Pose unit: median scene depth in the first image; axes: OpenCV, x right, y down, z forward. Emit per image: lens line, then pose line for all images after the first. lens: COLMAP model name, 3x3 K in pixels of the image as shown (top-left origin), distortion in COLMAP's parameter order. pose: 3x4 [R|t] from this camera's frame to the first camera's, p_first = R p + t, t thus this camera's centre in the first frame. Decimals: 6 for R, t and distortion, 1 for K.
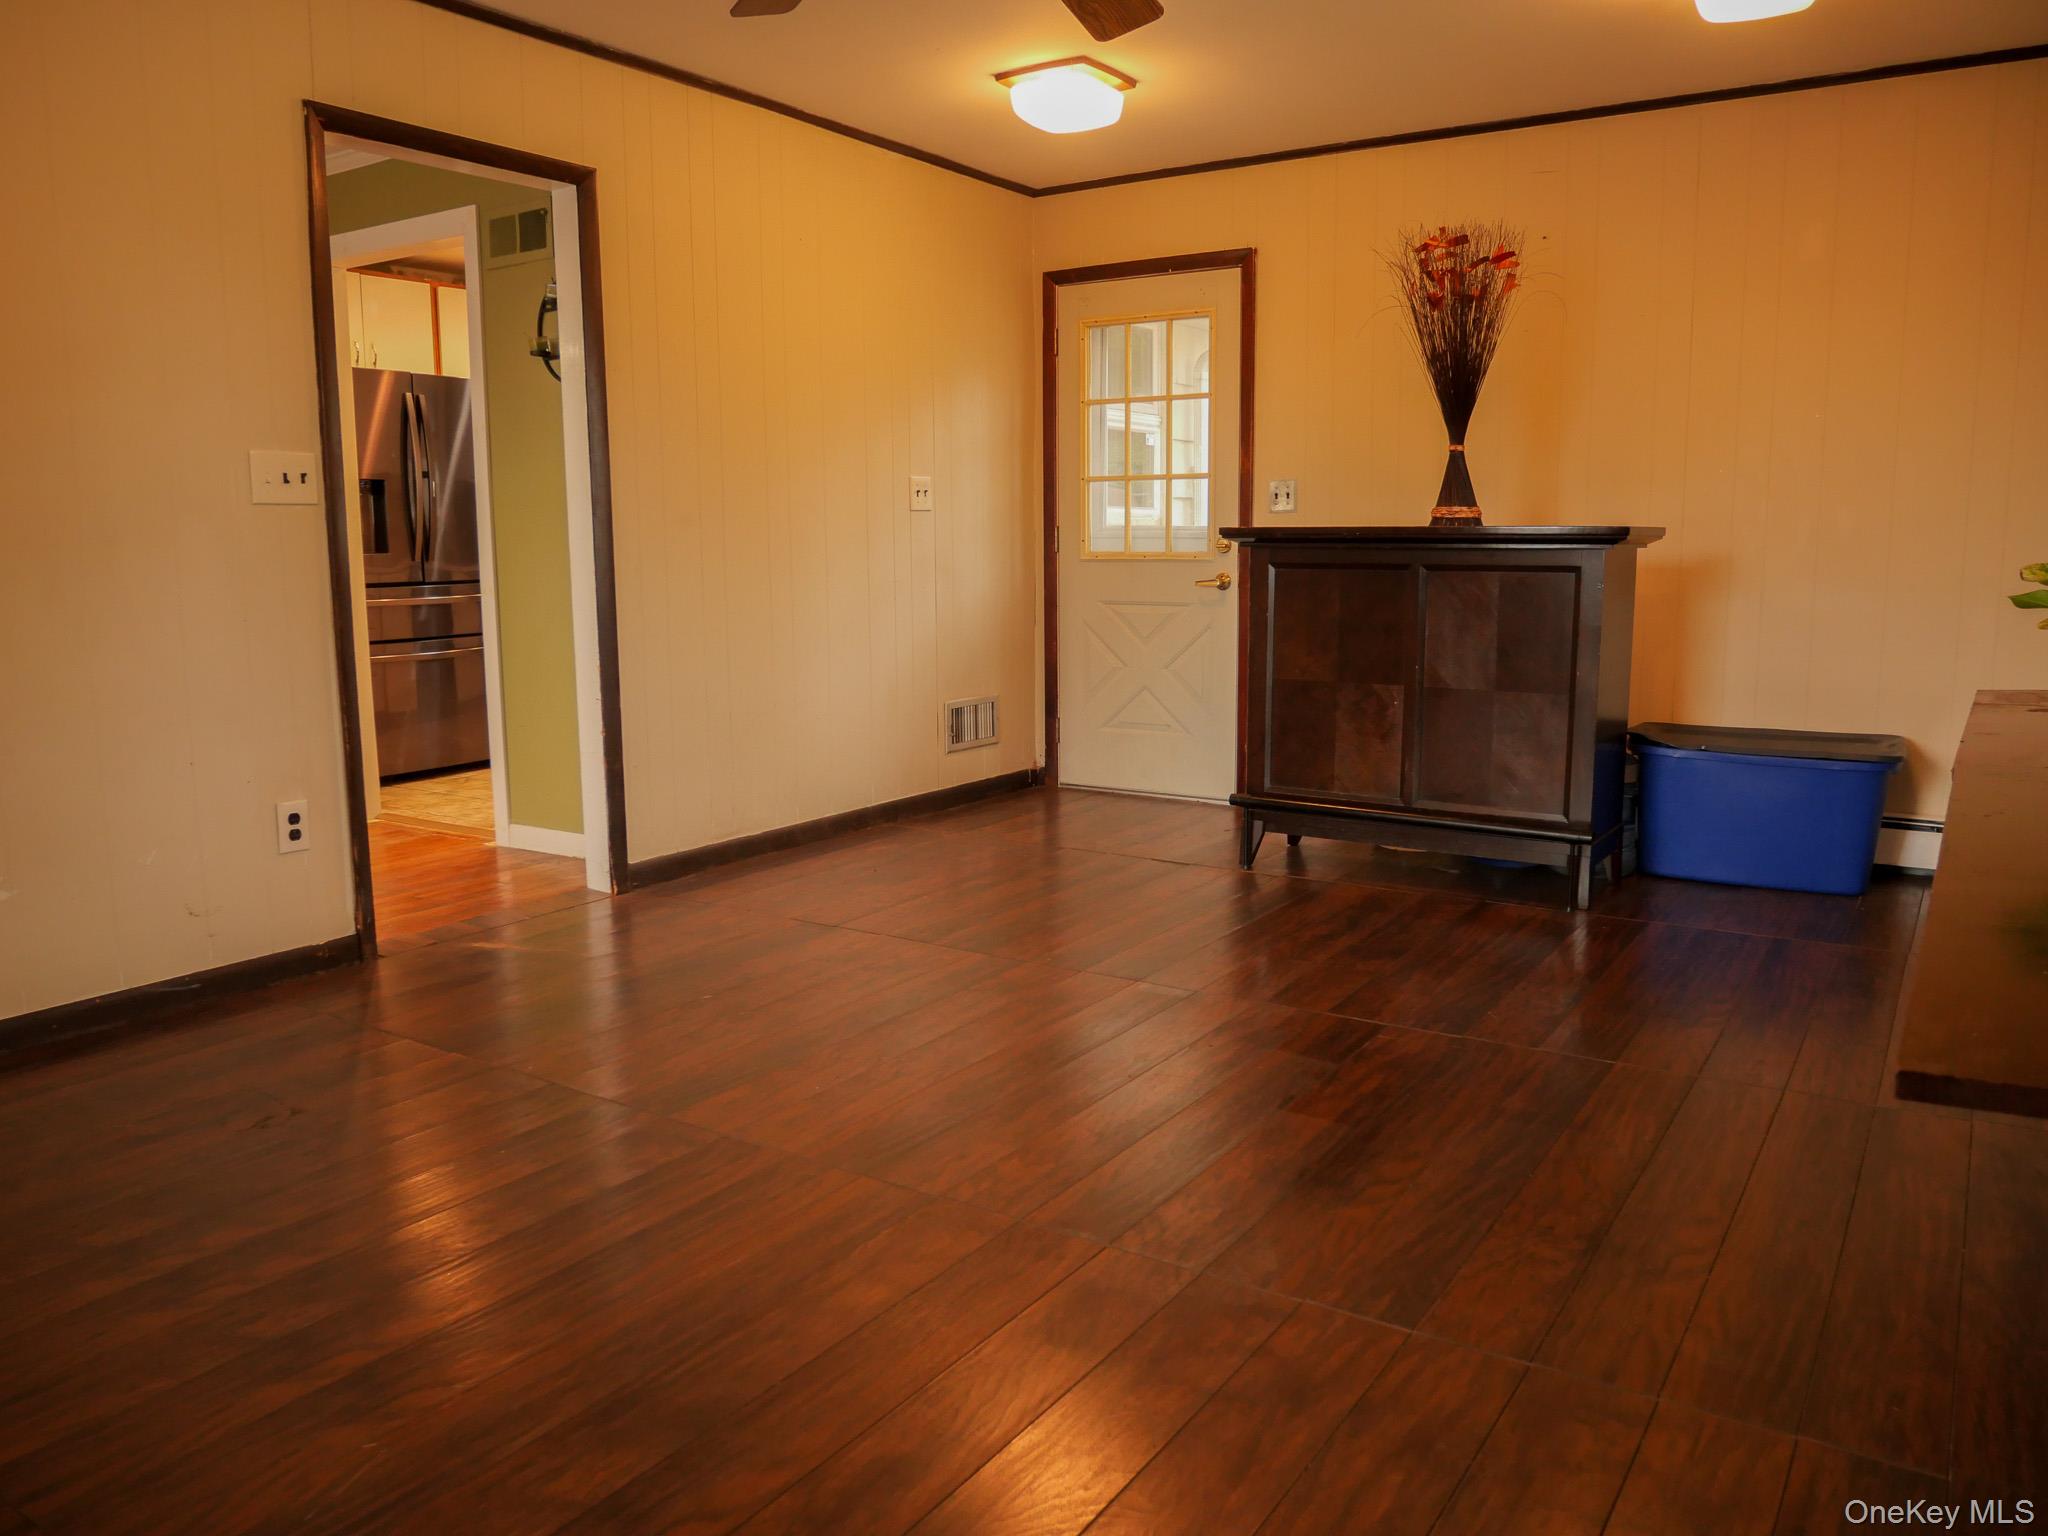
lens RADIAL K [[1515.6, 0, 1024.0], [0, 1515.6, 768.0], [0, 0, 1]] dist [-0.041506, 0.002708]
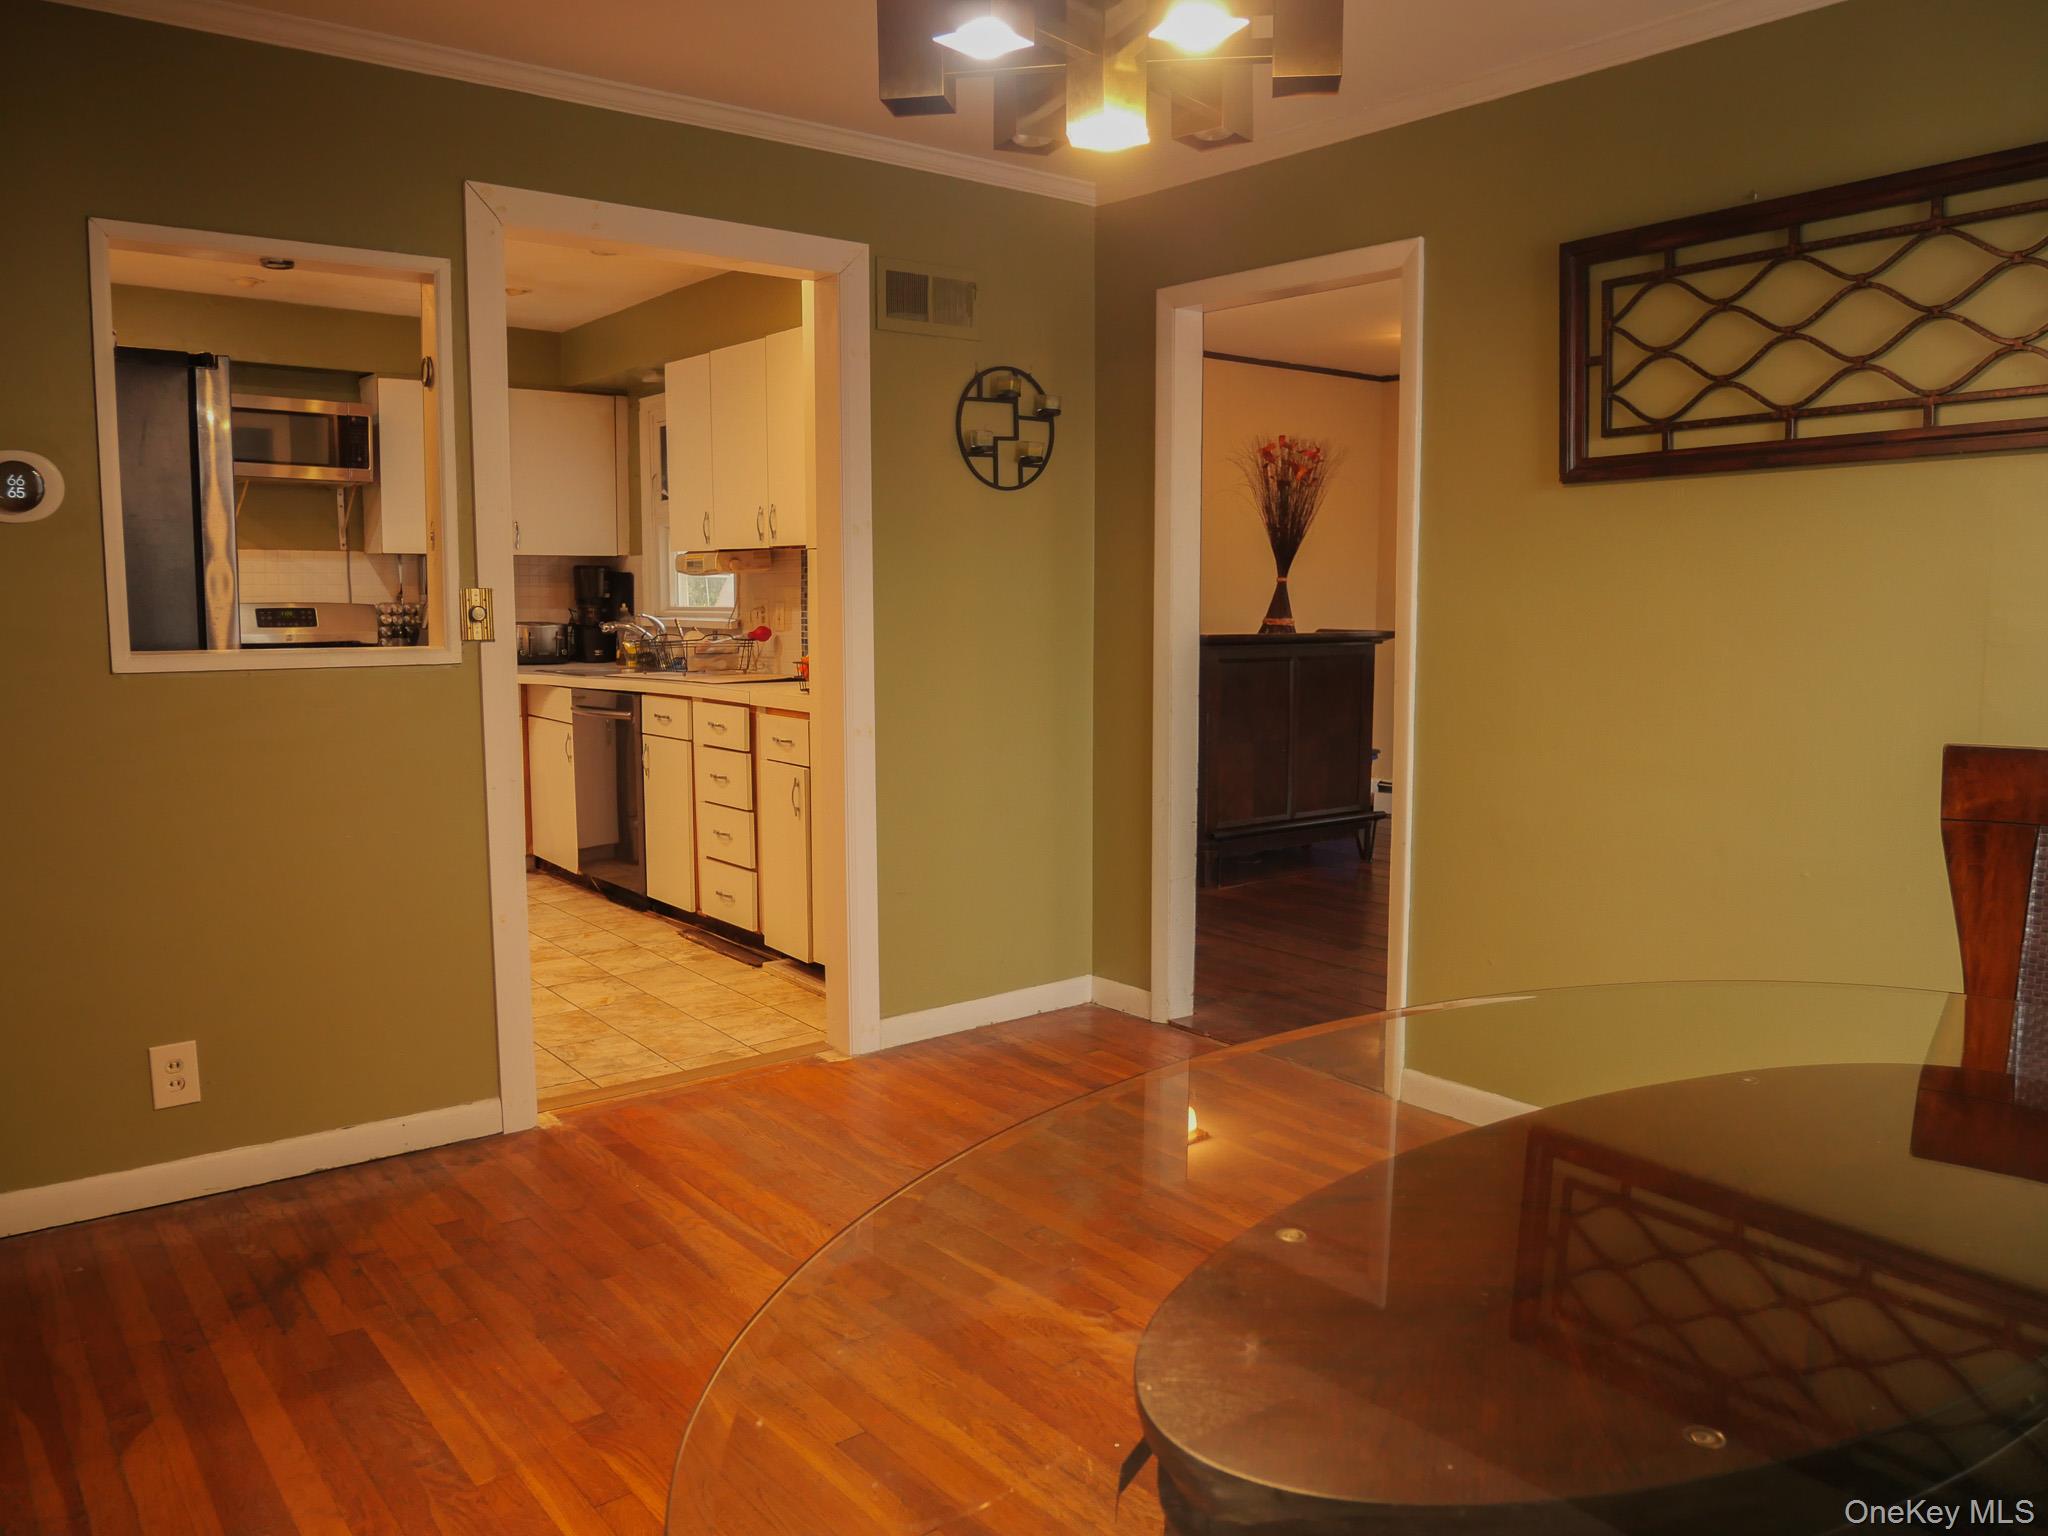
lens RADIAL K [[1515.6, 0, 1024.0], [0, 1515.6, 768.0], [0, 0, 1]] dist [-0.041506, 0.002708]
pose [[0.327256, -0.095574, 0.940090, -1.235513], [0.157532, 0.986467, 0.045451, -0.136133], [-0.931712, 0.133220, 0.337884, 0.754387]]
